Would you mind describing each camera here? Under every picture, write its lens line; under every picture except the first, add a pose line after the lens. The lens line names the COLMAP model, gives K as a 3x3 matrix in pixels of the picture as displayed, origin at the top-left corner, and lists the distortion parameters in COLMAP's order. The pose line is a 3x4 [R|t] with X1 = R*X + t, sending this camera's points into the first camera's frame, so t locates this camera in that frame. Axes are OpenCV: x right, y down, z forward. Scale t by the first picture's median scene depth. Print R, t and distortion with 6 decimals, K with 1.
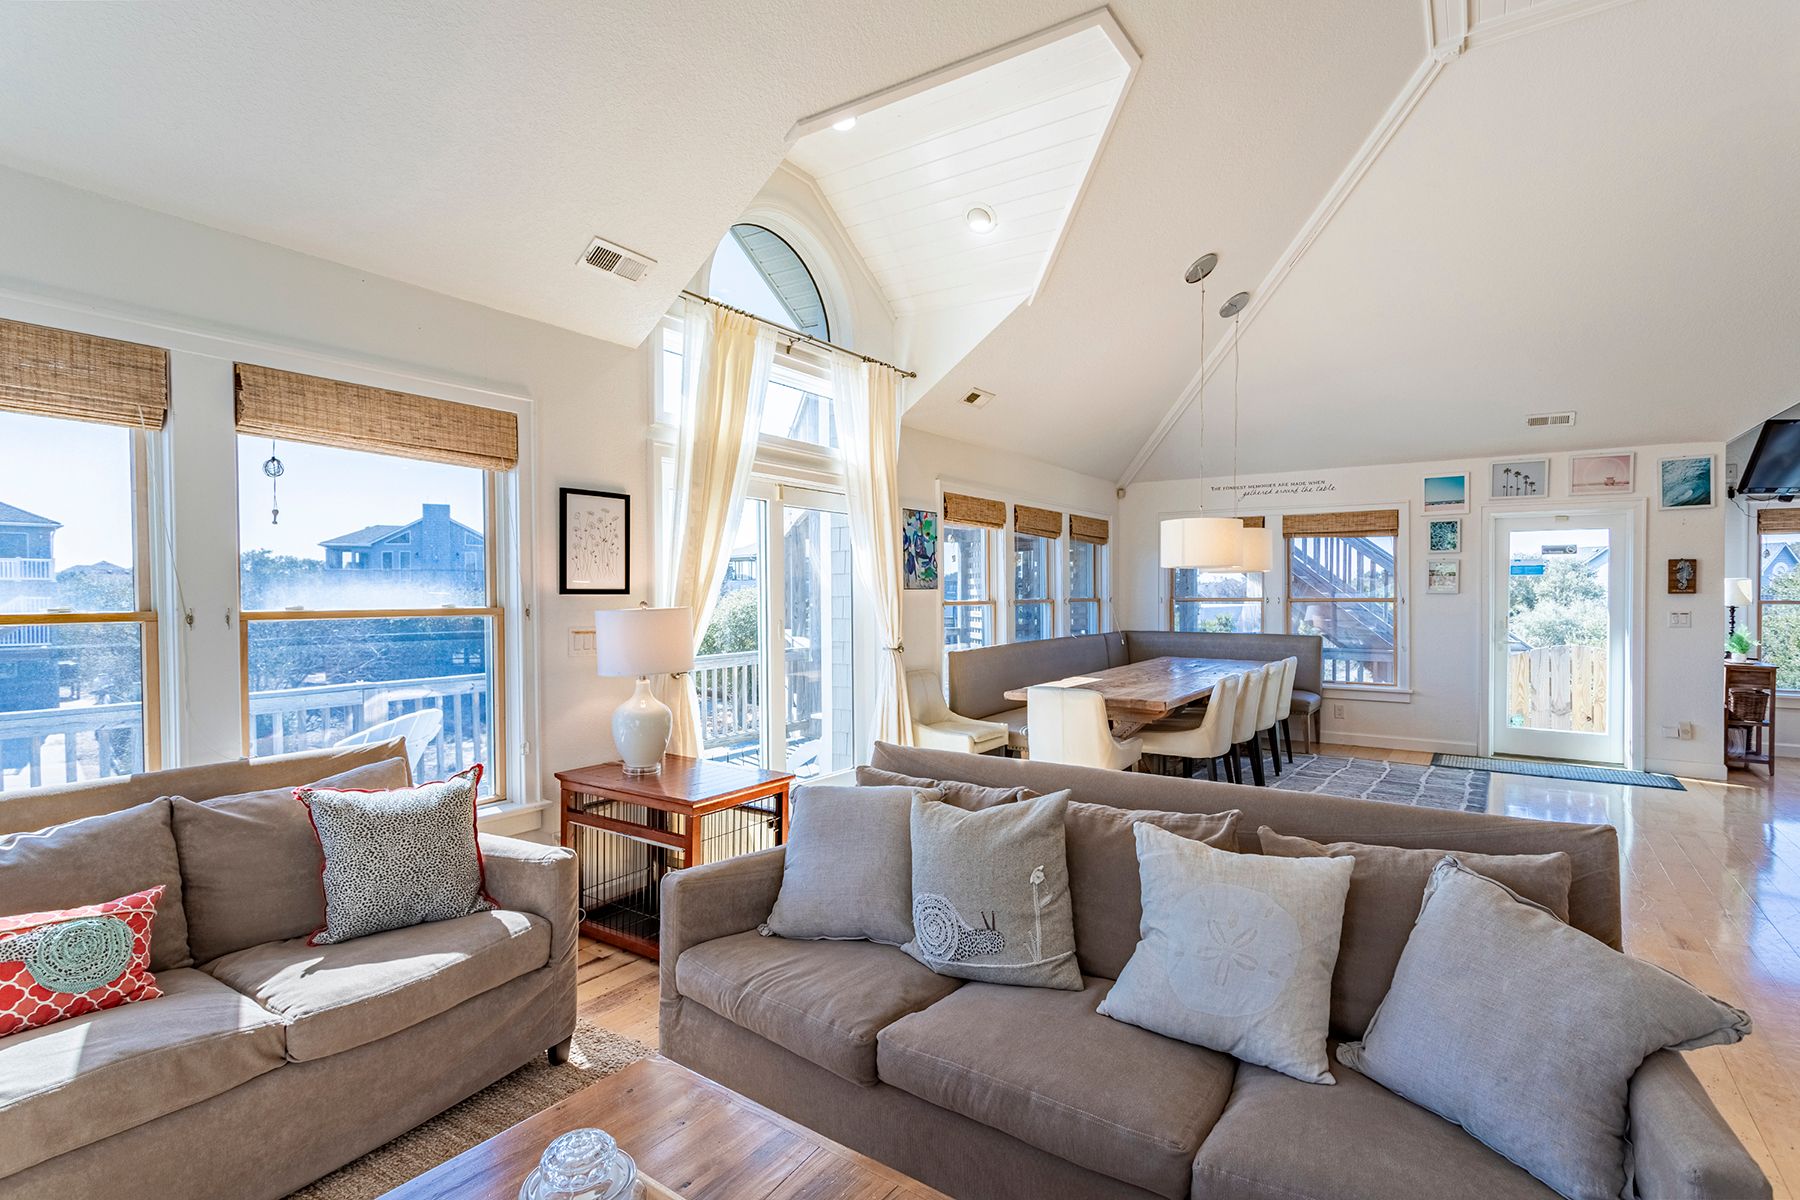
lens RADIAL K [[865.4, 0, 891.6], [0, 865.4, 605.8], [0, 0, 1]] dist [0.003970, 0.001105]
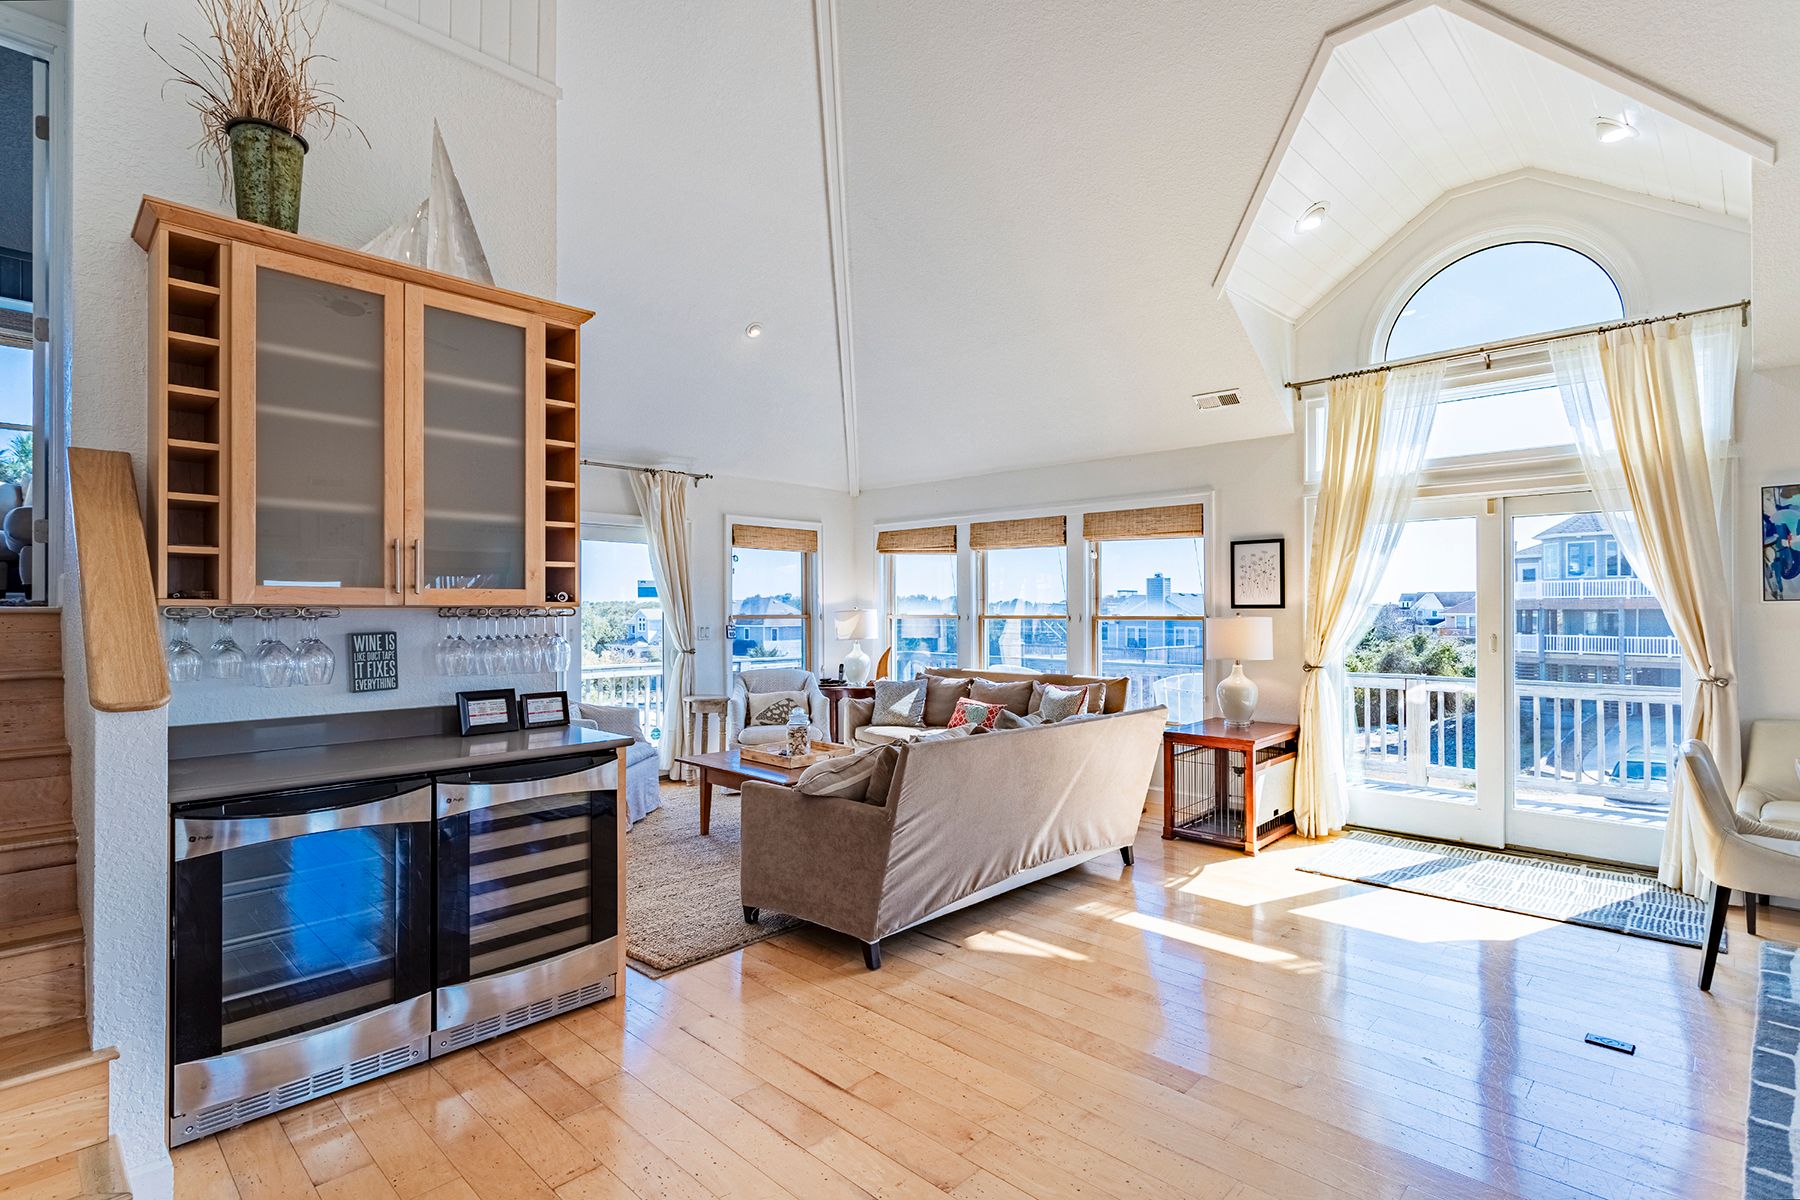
lens RADIAL K [[865.4, 0, 891.6], [0, 865.4, 605.8], [0, 0, 1]] dist [0.003970, 0.001105]
pose [[-0.165062, -0.005656, -0.986267, 0.718298], [-0.015004, 0.999882, -0.003223, -0.002040], [0.986169, 0.014266, -0.165128, 0.359148]]
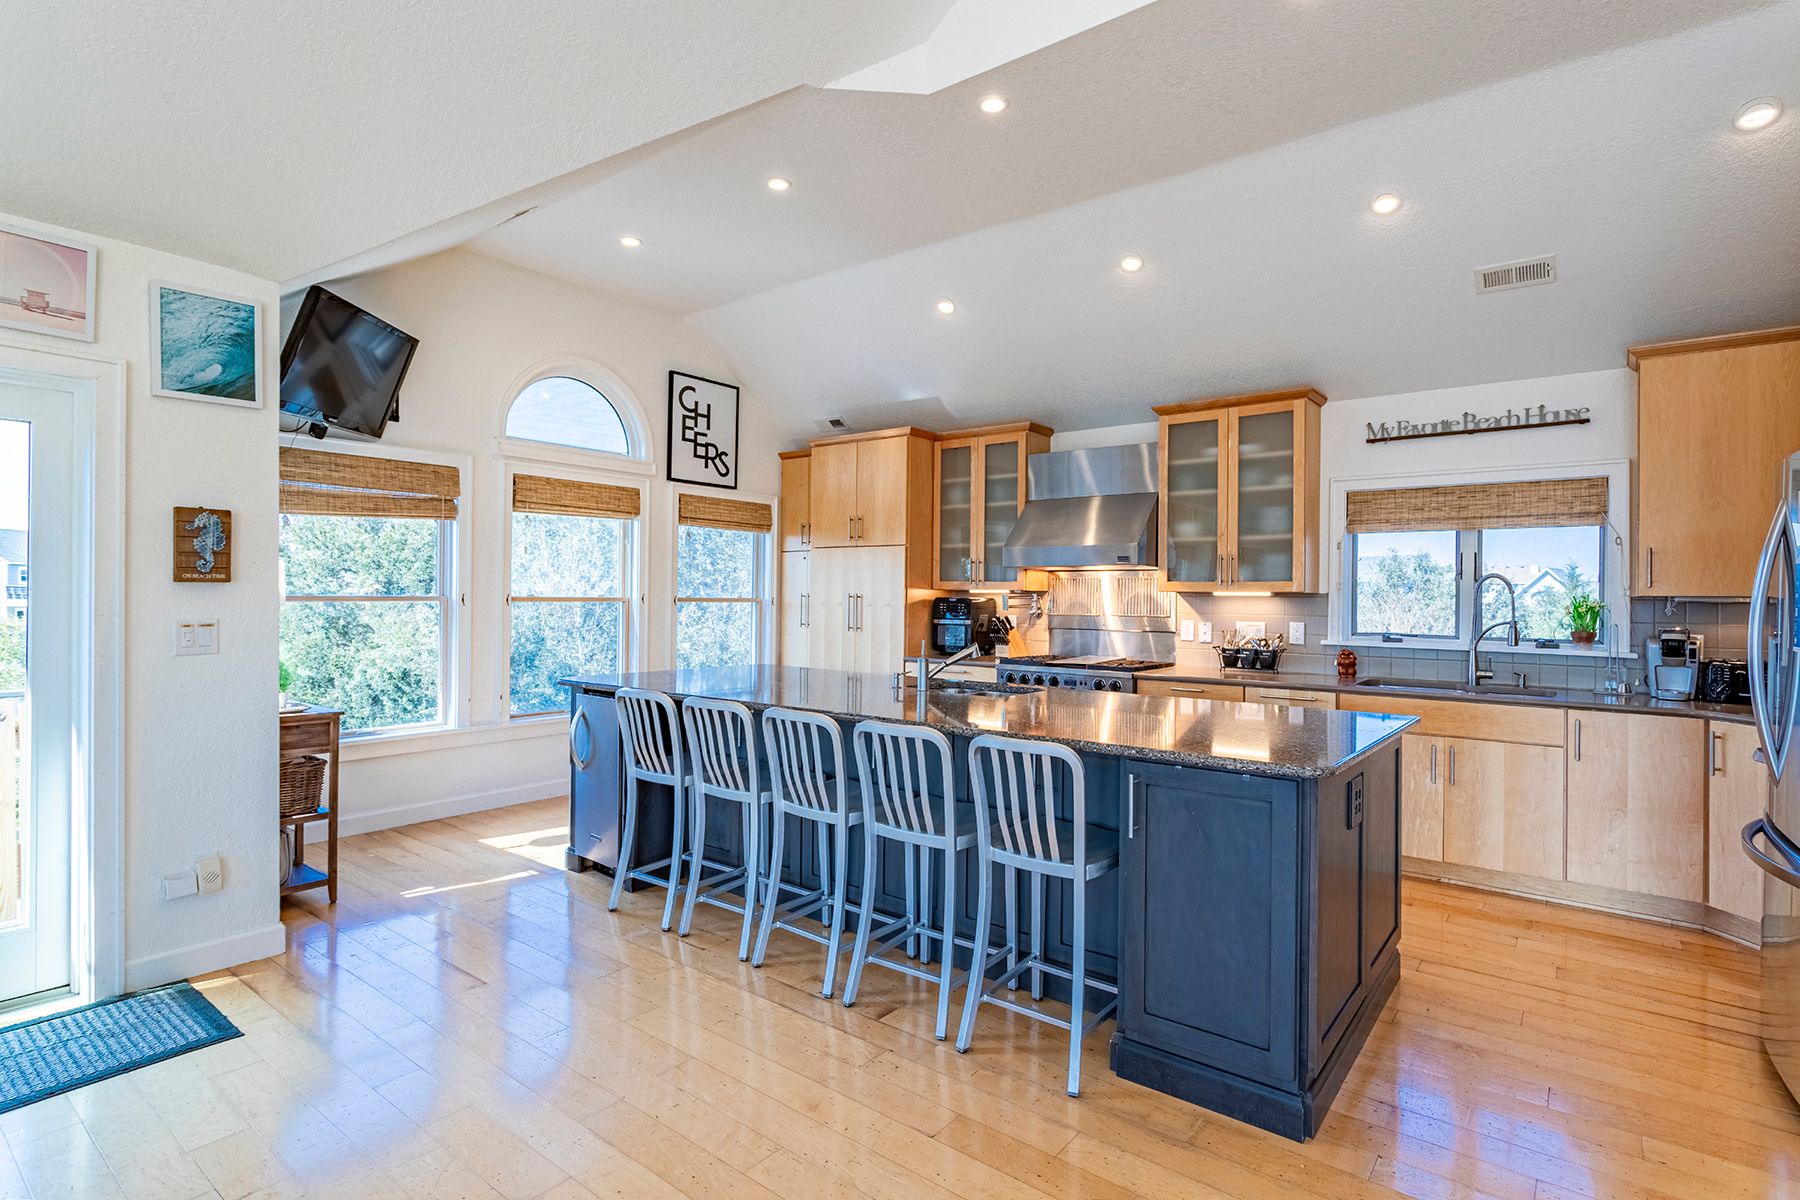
lens RADIAL K [[894.8, 0, 908.6], [0, 894.8, 590.0], [0, 0, 1]] dist [0.003599, 0.001463]
pose [[0.054508, 0.001554, 0.998512, 0.445342], [0.005050, 0.999986, -0.001832, -0.007067], [-0.998501, 0.005143, 0.054499, 0.589846]]
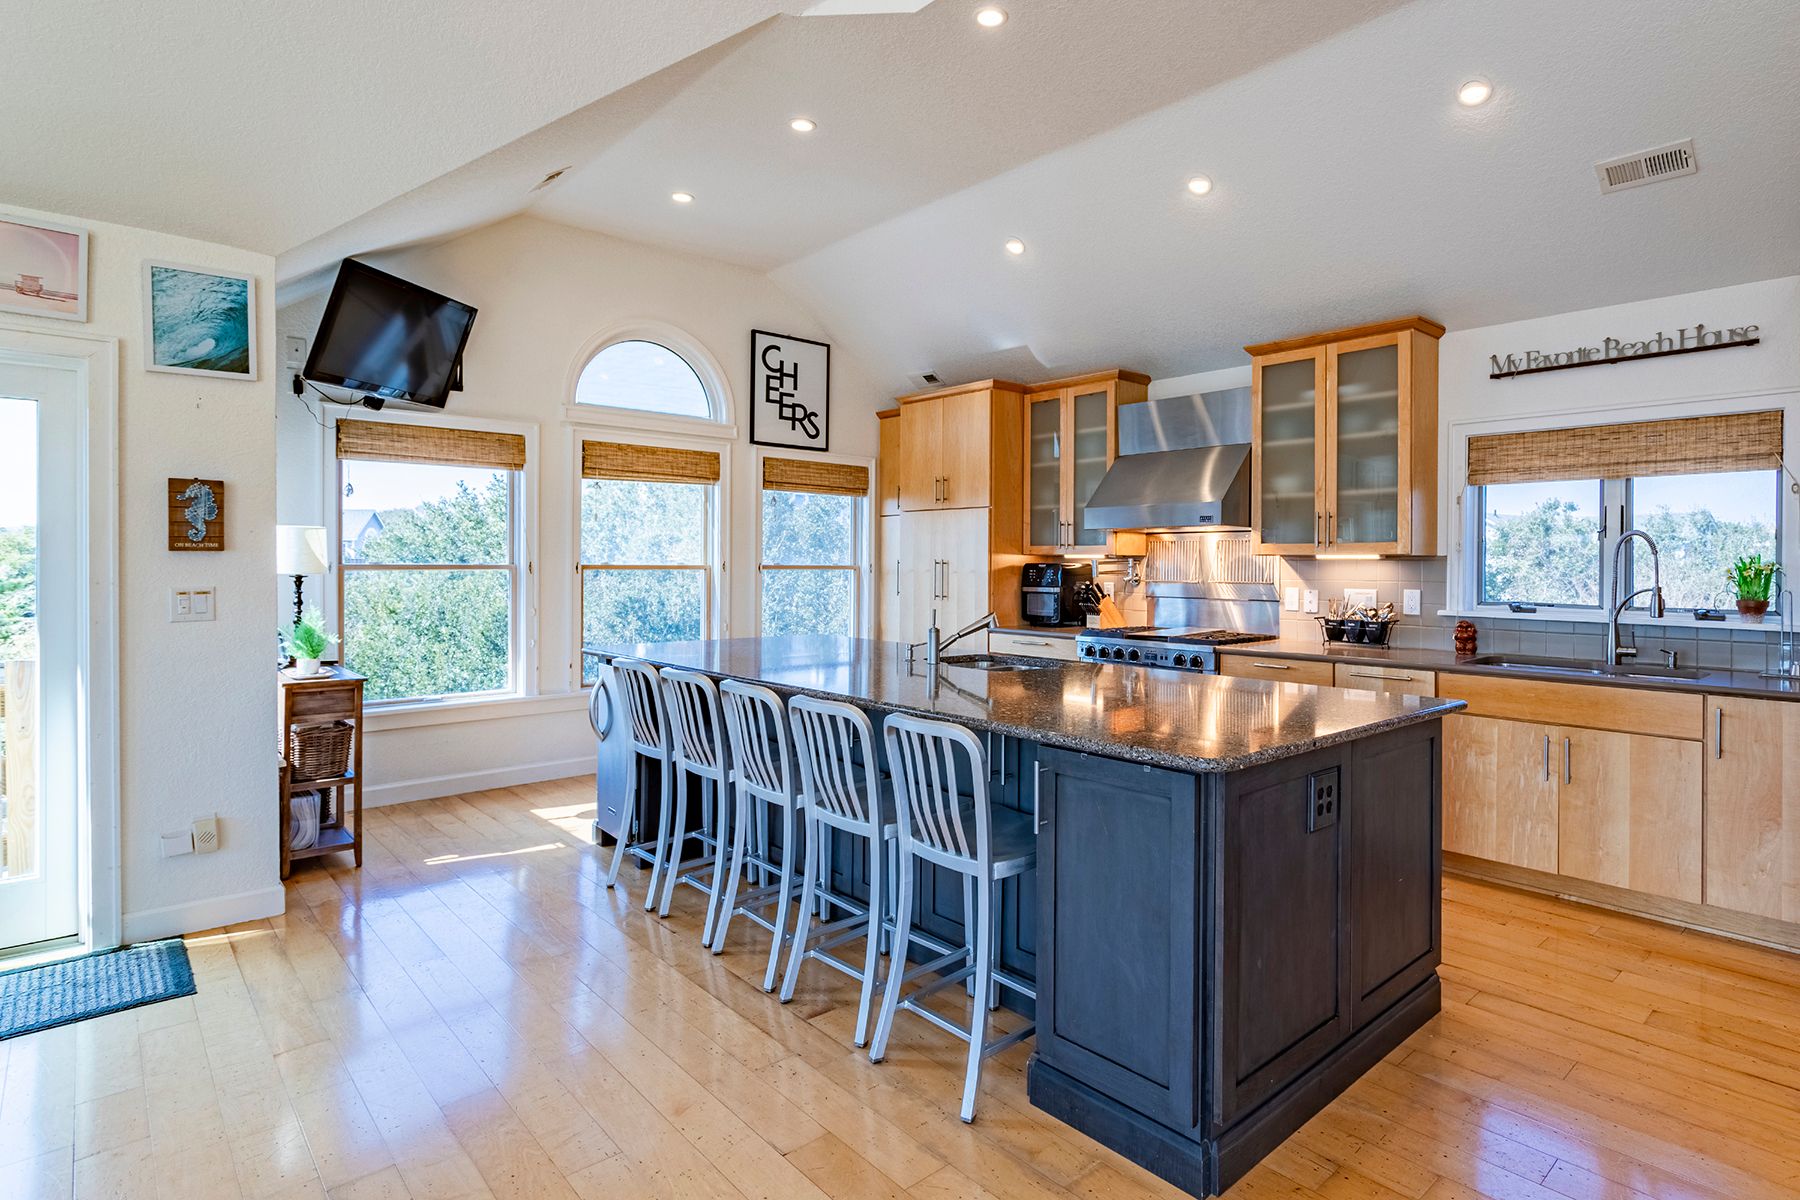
lens RADIAL K [[943.0, 0, 977.0], [0, 943.0, 562.1], [0, 0, 1]] dist [0.001880, 0.001949]
pose [[0.204315, -0.004373, 0.978895, 0.481863], [0.011042, 0.999937, 0.002162, -0.004345], [-0.978843, 0.010368, 0.204351, 0.466729]]
